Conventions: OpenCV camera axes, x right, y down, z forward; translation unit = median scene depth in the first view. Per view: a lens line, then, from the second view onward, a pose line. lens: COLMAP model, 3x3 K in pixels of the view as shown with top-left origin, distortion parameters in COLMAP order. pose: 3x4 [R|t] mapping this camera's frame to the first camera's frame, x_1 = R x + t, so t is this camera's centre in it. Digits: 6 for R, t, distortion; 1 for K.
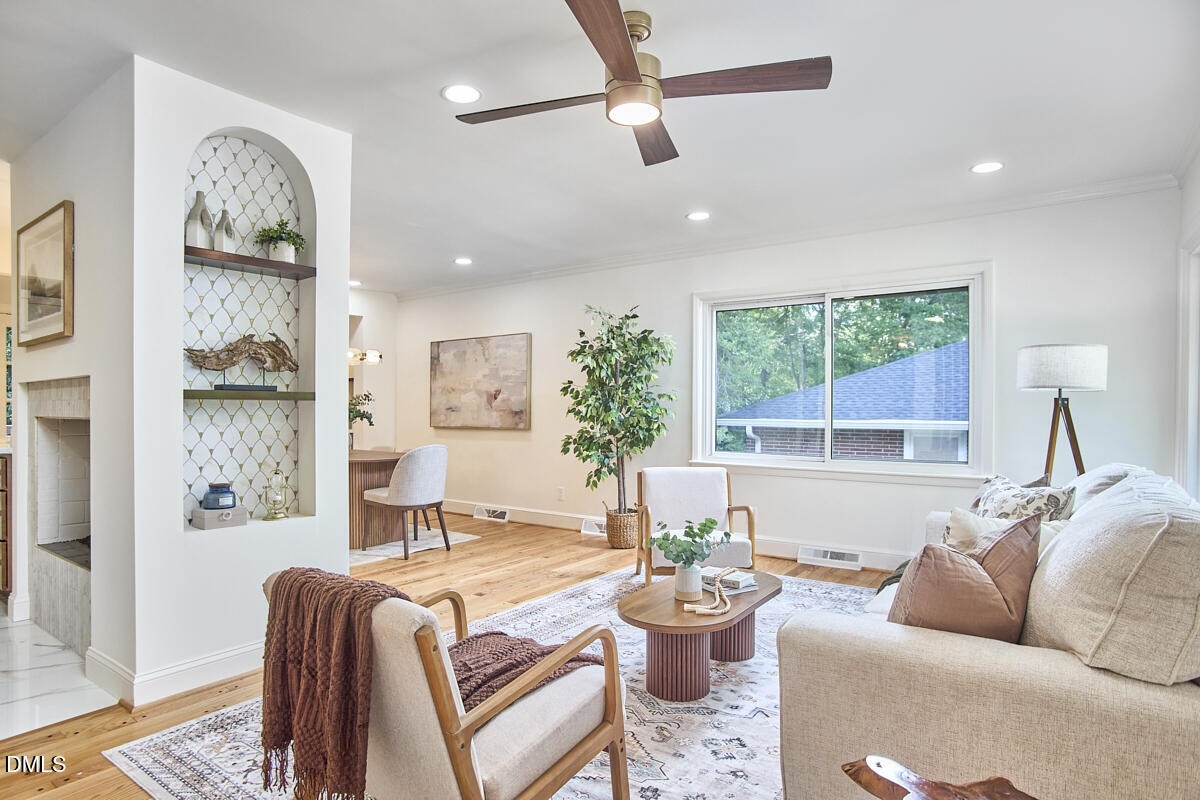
lens RADIAL K [[666.9, 0, 594.6], [0, 666.9, 409.7], [0, 0, 1]] dist [-0.031943, -0.000039]
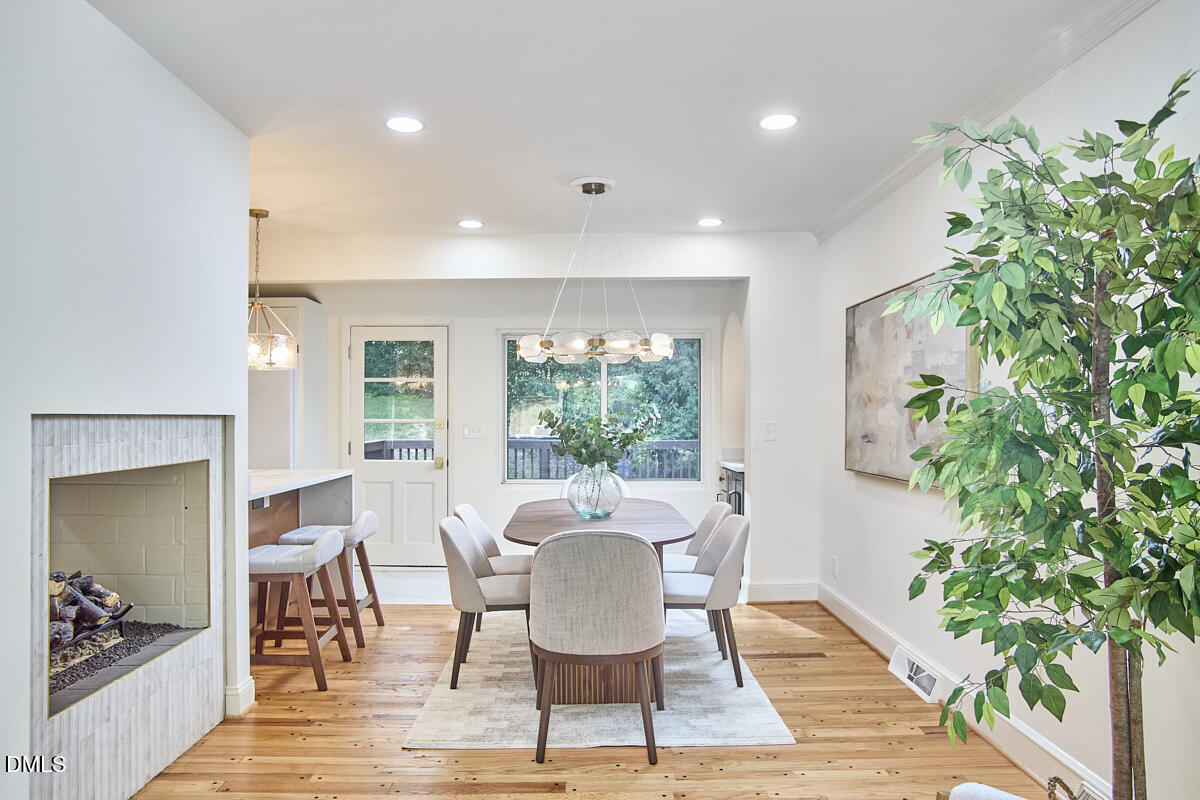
lens RADIAL K [[762.2, 0, 616.4], [0, 762.2, 415.0], [0, 0, 1]] dist [-0.010879, 0.011219]
pose [[0.594975, 0.003198, -0.803738, 0.169412], [-0.001318, 0.999995, 0.003004, -0.024655], [0.803743, -0.000728, 0.594976, 0.646075]]
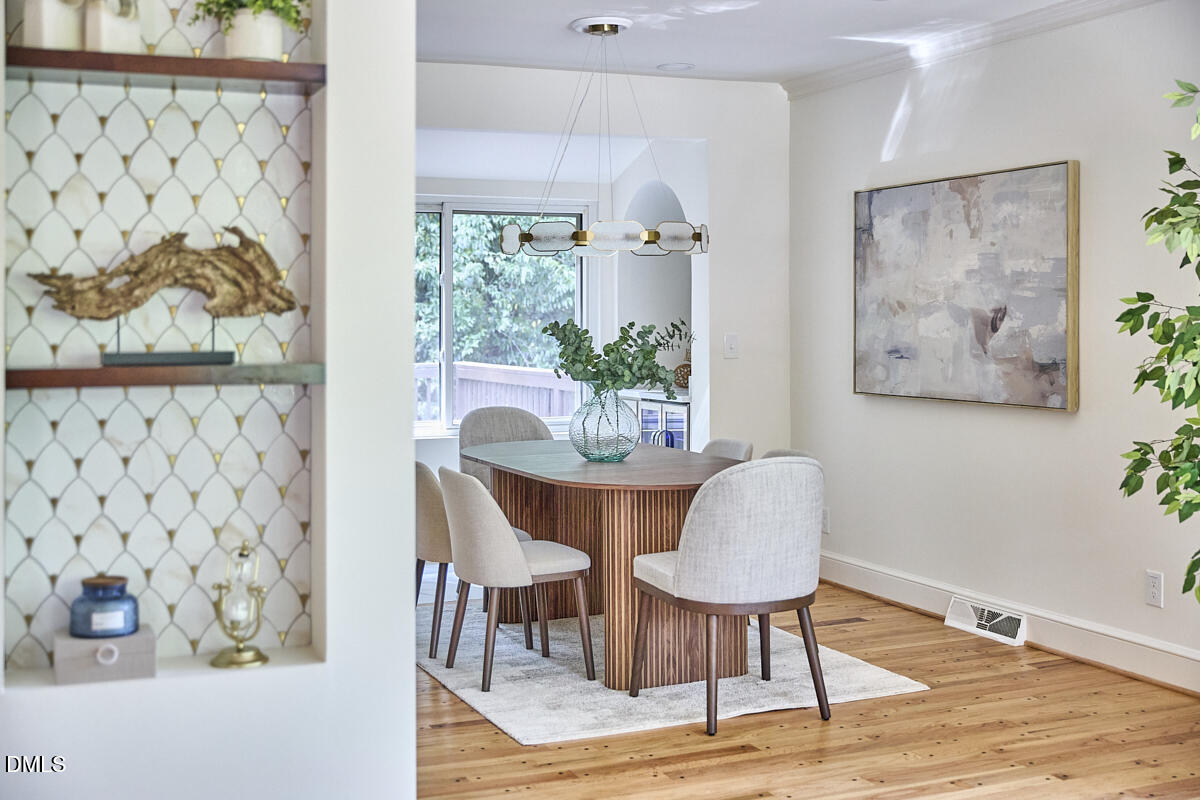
lens RADIAL K [[1457.1, 0, 629.3], [0, 1457.1, 290.3], [0, 0, 1]] dist [-0.013187, 0.000000]
pose [[0.869988, -0.009393, -0.492983, 0.108767], [0.001566, 0.999866, -0.016287, -0.032003], [0.493070, 0.013397, 0.869887, 0.167903]]
